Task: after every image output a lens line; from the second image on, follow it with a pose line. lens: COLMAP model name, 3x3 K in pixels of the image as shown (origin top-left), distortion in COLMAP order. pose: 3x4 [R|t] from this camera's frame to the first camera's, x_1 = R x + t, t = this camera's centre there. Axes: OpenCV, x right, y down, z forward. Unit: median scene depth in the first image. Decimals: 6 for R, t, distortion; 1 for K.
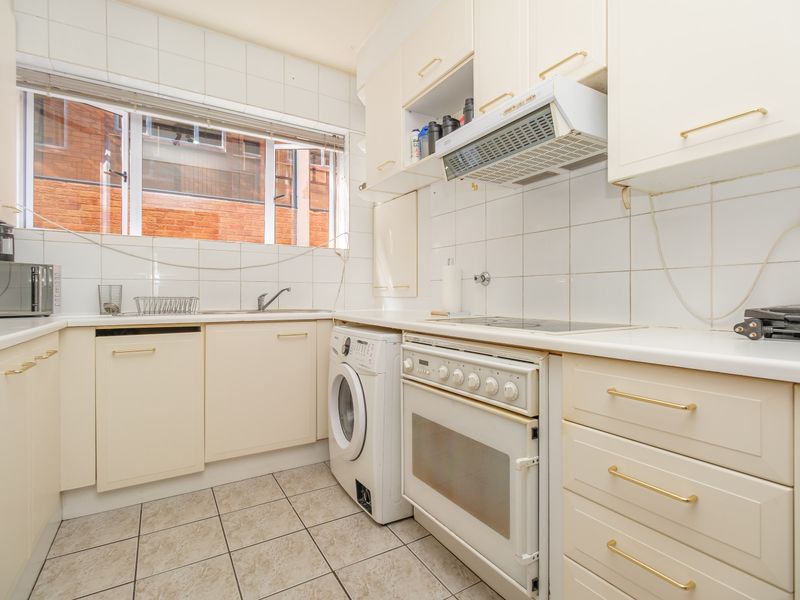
lens RADIAL K [[401.2, 0, 400.0], [0, 401.2, 300.0], [0, 0, 1]] dist [0.001771, -0.000047]
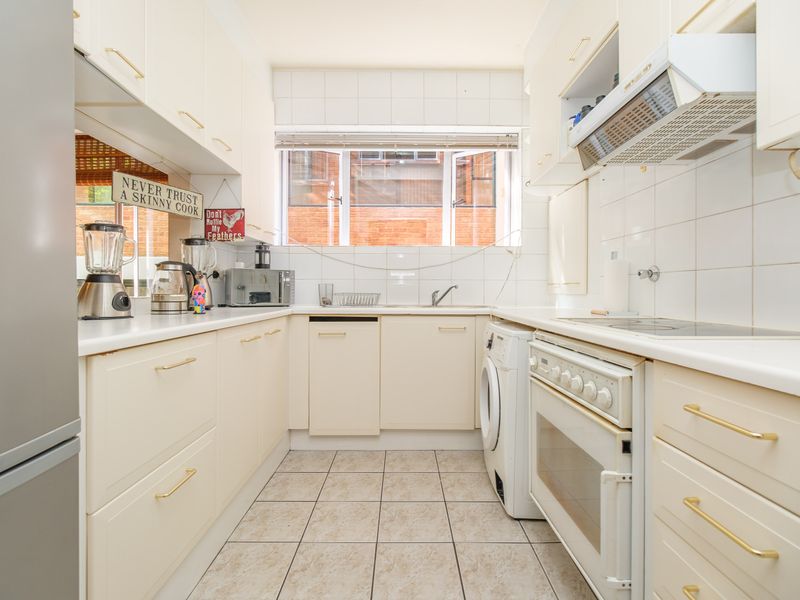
lens RADIAL K [[401.0, 0, 400.2], [0, 401.0, 296.5], [0, 0, 1]] dist [0.001505, 0.000060]
pose [[0.856866, 0.008936, -0.515462, 0.213088], [-0.009049, 0.999956, 0.002292, -0.001055], [0.515460, 0.002700, 0.856909, -0.018234]]
